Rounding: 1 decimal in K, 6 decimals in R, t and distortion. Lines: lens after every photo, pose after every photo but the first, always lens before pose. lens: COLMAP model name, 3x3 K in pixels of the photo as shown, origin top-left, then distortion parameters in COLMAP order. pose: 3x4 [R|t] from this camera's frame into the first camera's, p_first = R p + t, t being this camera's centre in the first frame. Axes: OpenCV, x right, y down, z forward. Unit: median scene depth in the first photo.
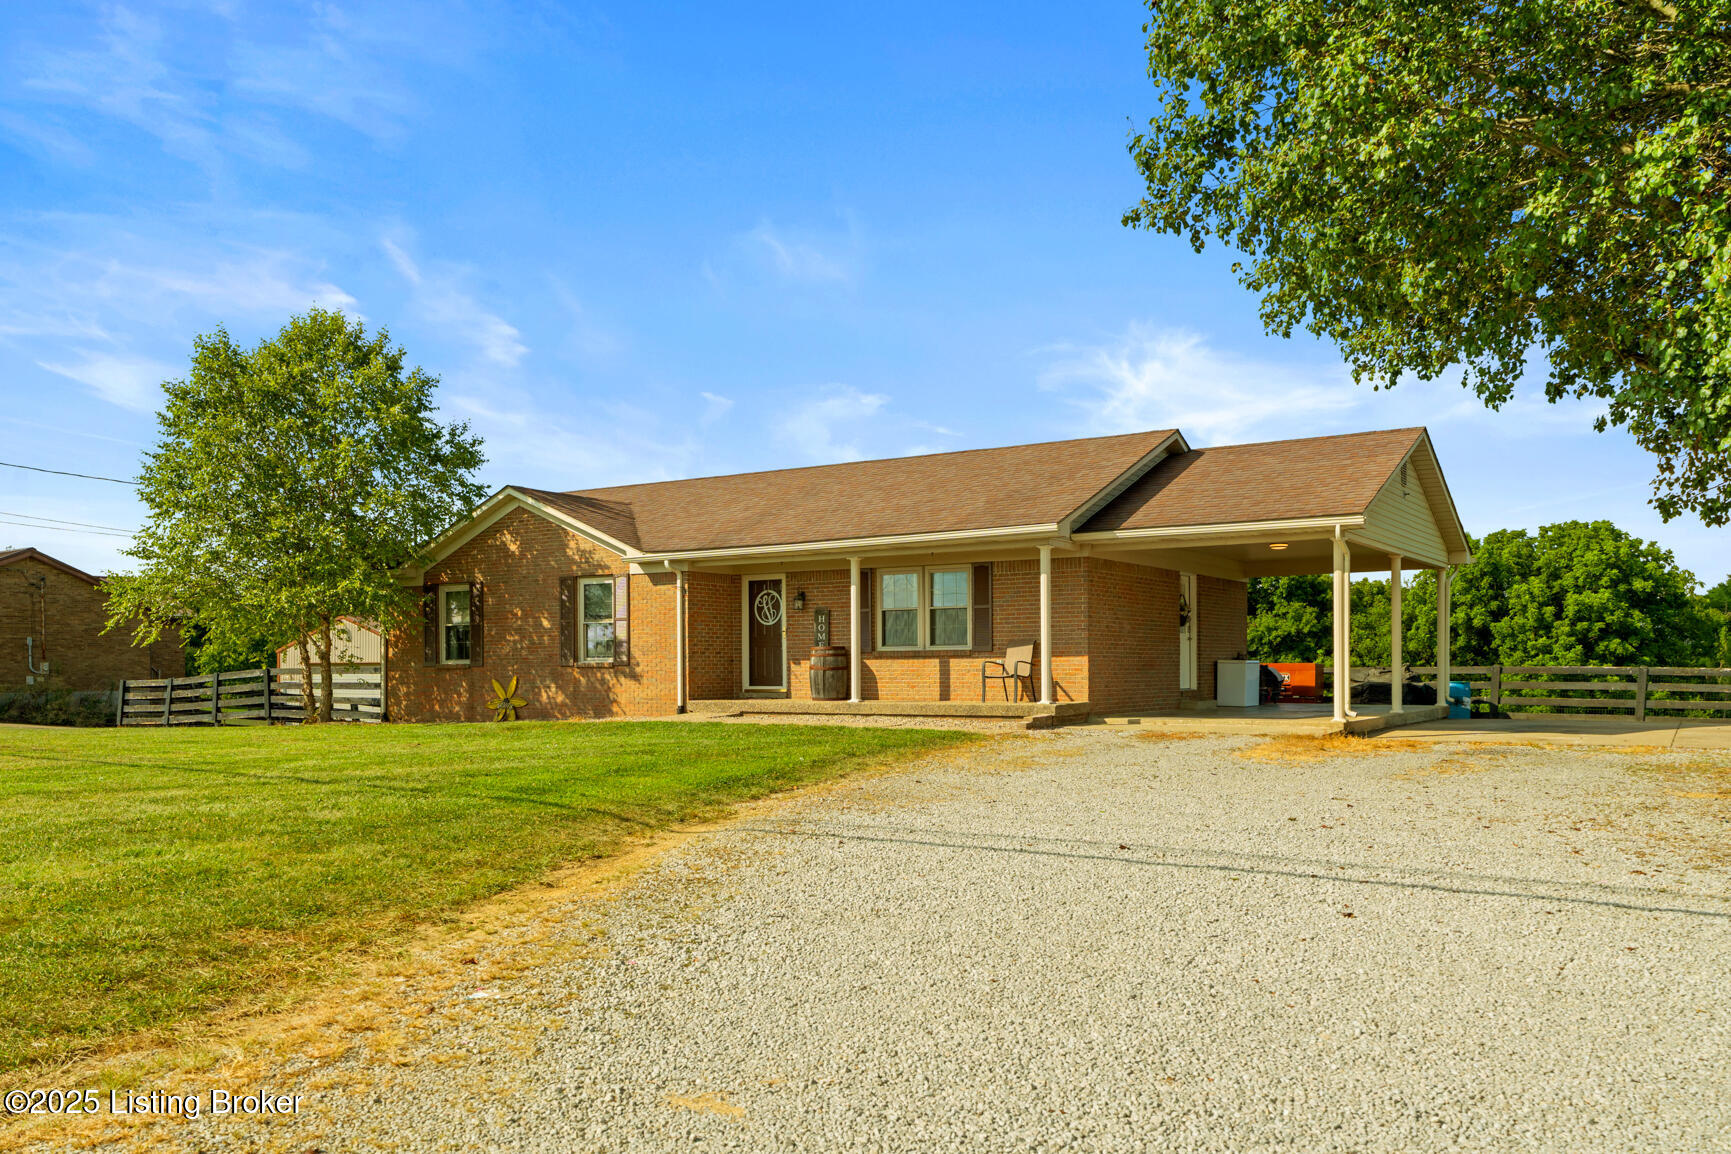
lens RADIAL K [[1349.2, 0, 896.5], [0, 1349.2, 690.8], [0, 0, 1]] dist [0.004916, 0.000707]
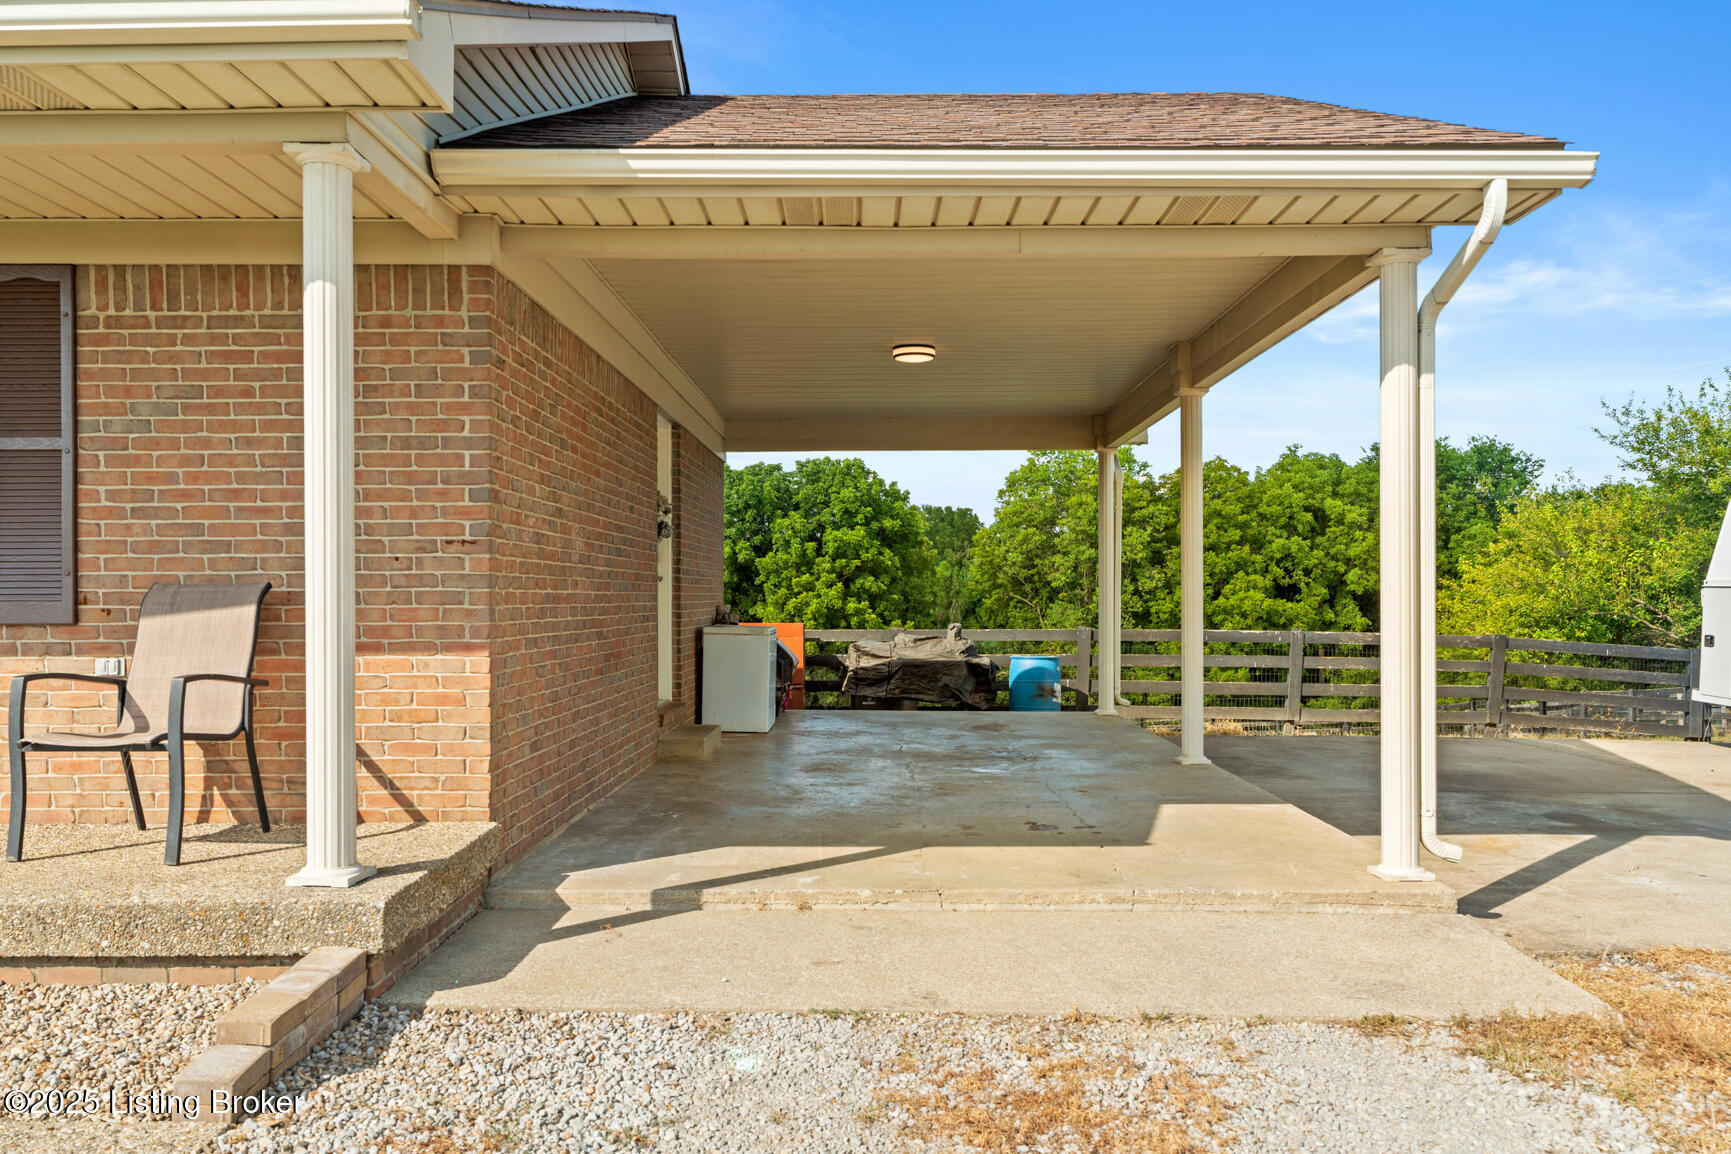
lens RADIAL K [[1342.6, 0, 889.7], [0, 1342.6, 603.9], [0, 0, 1]] dist [-0.003891, -0.002593]
pose [[0.844163, 0.002860, 0.536080, 0.056223], [0.004252, 0.999919, -0.012031, -0.025213], [-0.536070, 0.012436, 0.844082, 0.609526]]
